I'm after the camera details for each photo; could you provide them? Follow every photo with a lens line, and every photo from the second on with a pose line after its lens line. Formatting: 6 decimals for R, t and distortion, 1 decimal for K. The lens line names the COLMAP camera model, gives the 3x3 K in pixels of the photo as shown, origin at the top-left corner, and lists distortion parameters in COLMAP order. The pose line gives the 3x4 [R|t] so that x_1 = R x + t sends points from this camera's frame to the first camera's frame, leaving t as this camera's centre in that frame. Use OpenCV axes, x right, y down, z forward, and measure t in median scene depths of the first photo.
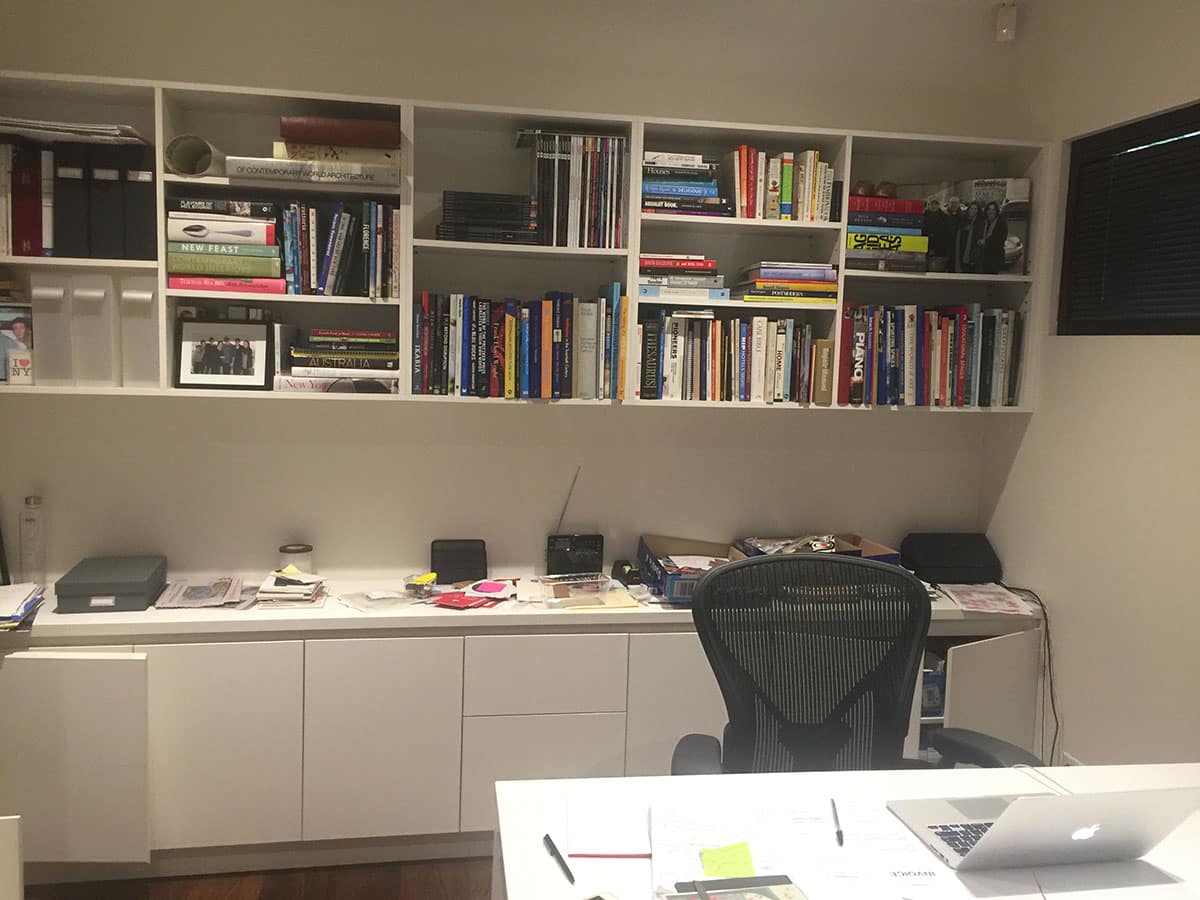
lens RADIAL K [[1008.3, 0, 601.9], [0, 1008.3, 431.0], [0, 0, 1]] dist [0.058372, -0.081347]
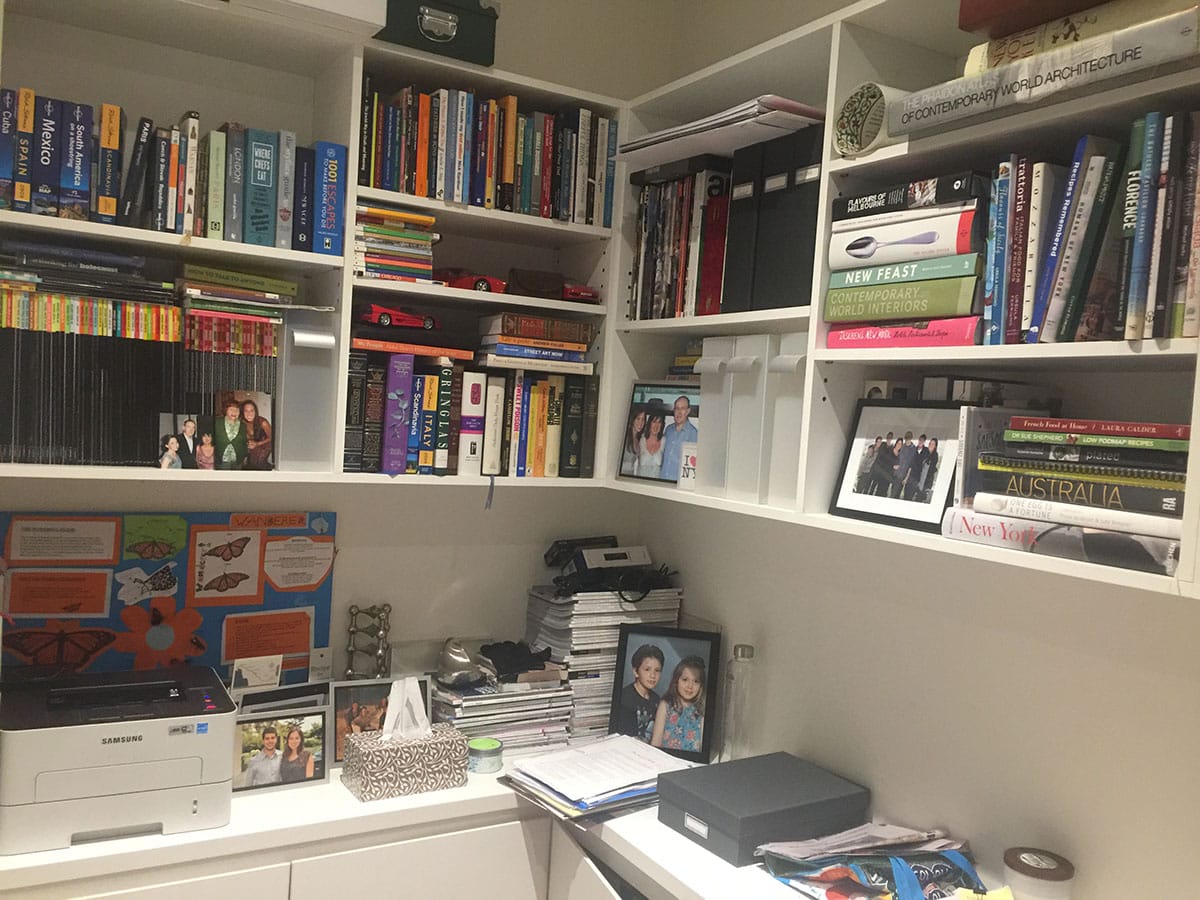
lens RADIAL K [[1025.7, 0, 600.0], [0, 1025.7, 450.0], [0, 0, 1]] dist [0.102719, -0.135771]
pose [[0.349471, 0.027094, -0.936555, 0.102953], [-0.134595, 0.990666, -0.021564, -0.048245], [0.927229, 0.133591, 0.349856, 0.655013]]
